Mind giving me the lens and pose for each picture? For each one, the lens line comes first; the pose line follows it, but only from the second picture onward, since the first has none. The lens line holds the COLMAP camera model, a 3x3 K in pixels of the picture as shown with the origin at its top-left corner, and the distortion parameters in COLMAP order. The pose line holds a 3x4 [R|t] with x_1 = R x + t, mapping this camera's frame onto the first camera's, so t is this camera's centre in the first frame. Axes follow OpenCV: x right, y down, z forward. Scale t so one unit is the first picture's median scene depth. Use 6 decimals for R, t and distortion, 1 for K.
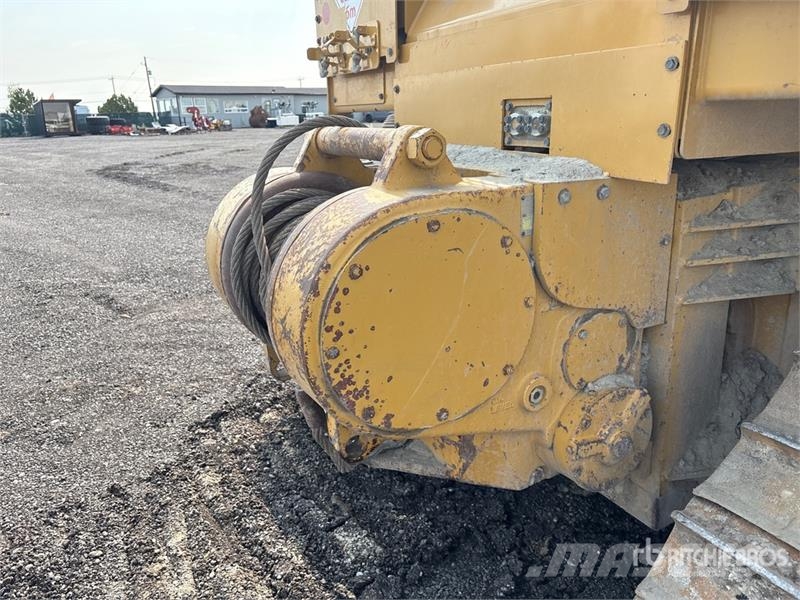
lens RADIAL K [[602.2, 0, 398.5], [0, 602.2, 302.2], [0, 0, 1]] dist [0.055723, -0.056290]
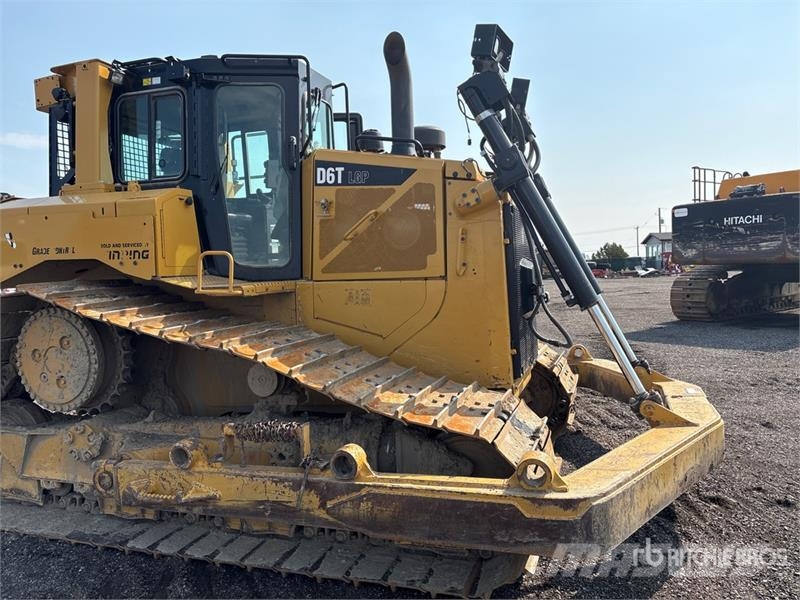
lens RADIAL K [[602.2, 0, 398.8], [0, 602.2, 297.9], [0, 0, 1]] dist [0.055723, -0.056290]
pose [[0.680125, 0.034505, -0.732284, 0.118289], [-0.202169, 0.968985, -0.142111, -0.002637], [0.704669, 0.244699, 0.666006, -0.003953]]
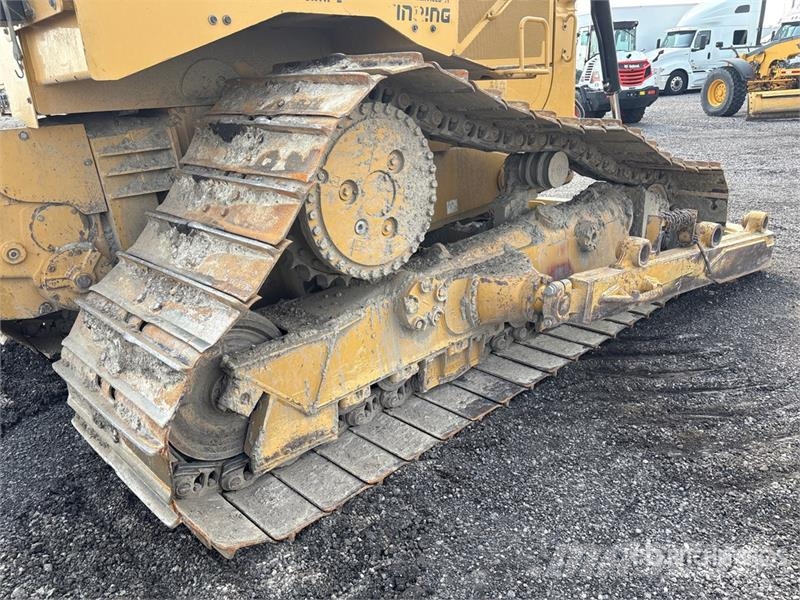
lens RADIAL K [[602.2, 0, 402.6], [0, 602.2, 297.9], [0, 0, 1]] dist [0.055723, -0.056290]
pose [[0.962306, -0.121634, 0.243255, 0.023069], [0.114548, 0.992482, 0.043119, 0.008817], [-0.246670, -0.013629, 0.969004, -0.026434]]
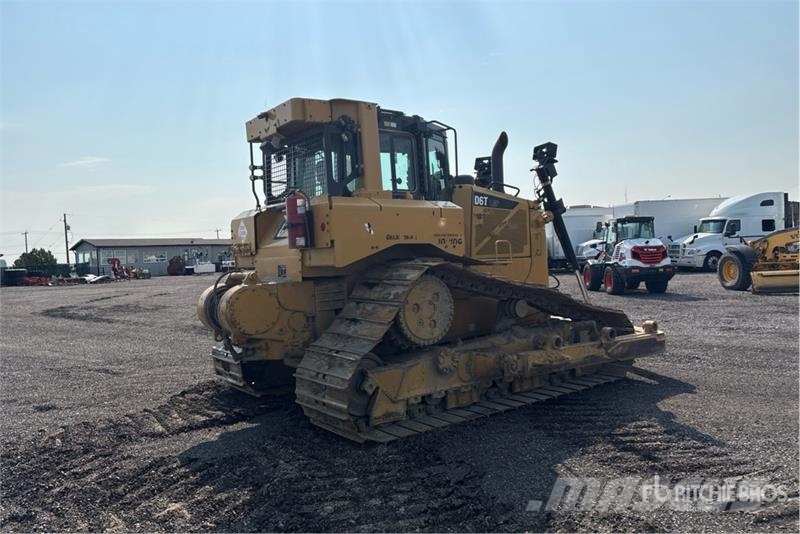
lens RADIAL K [[597.2, 0, 404.1], [0, 597.2, 258.8], [0, 0, 1]] dist [0.072375, -0.069489]
pose [[0.988743, -0.017362, 0.148611, 0.012509], [0.060689, 0.954405, -0.292280, 0.026006], [-0.136761, 0.298009, 0.944715, -0.089500]]
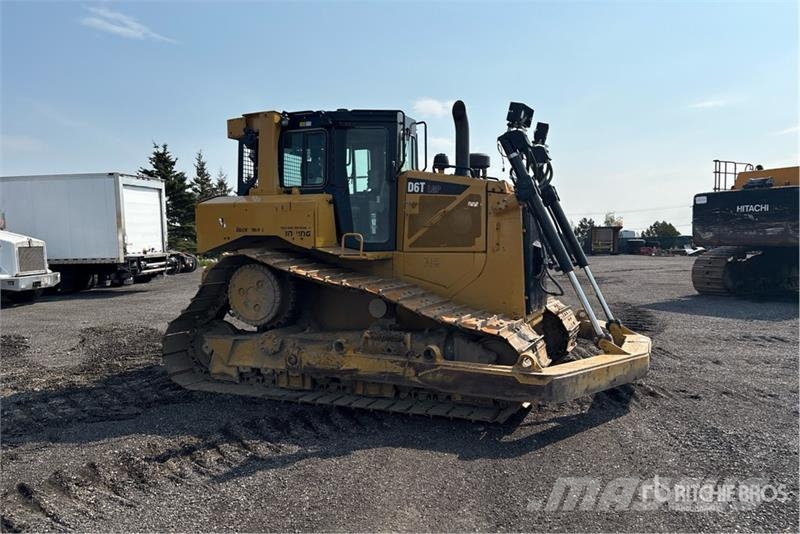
lens RADIAL K [[597.2, 0, 413.1], [0, 597.2, 272.7], [0, 0, 1]] dist [0.072375, -0.069489]
pose [[0.632727, 0.056285, -0.772327, 0.152914], [-0.236911, 0.963603, -0.123864, 0.005980], [0.737245, 0.261345, 0.623032, -0.037048]]
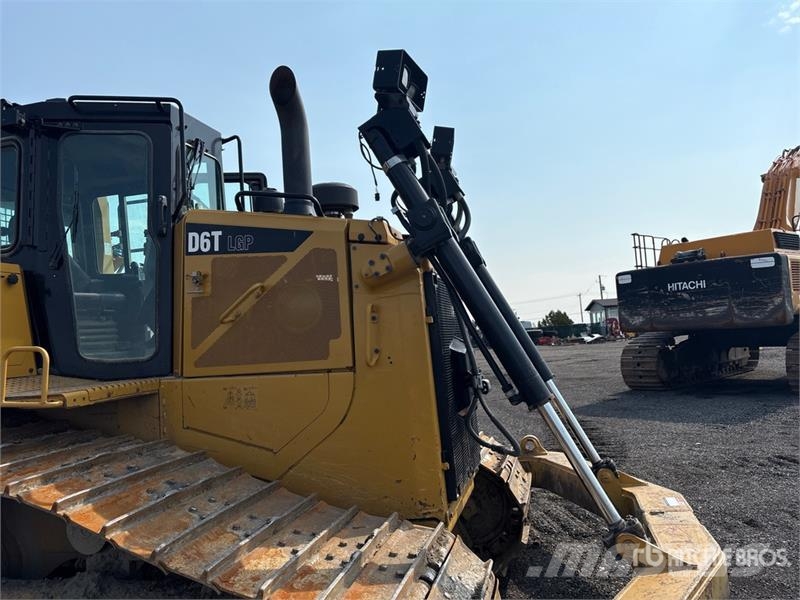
lens RADIAL K [[602.2, 0, 394.8], [0, 602.2, 300.6], [0, 0, 1]] dist [0.055723, -0.056290]
pose [[0.732021, -0.067958, -0.677885, 0.109300], [-0.157753, 0.951063, -0.265695, -0.008609], [0.662767, 0.301432, 0.685477, 0.011009]]
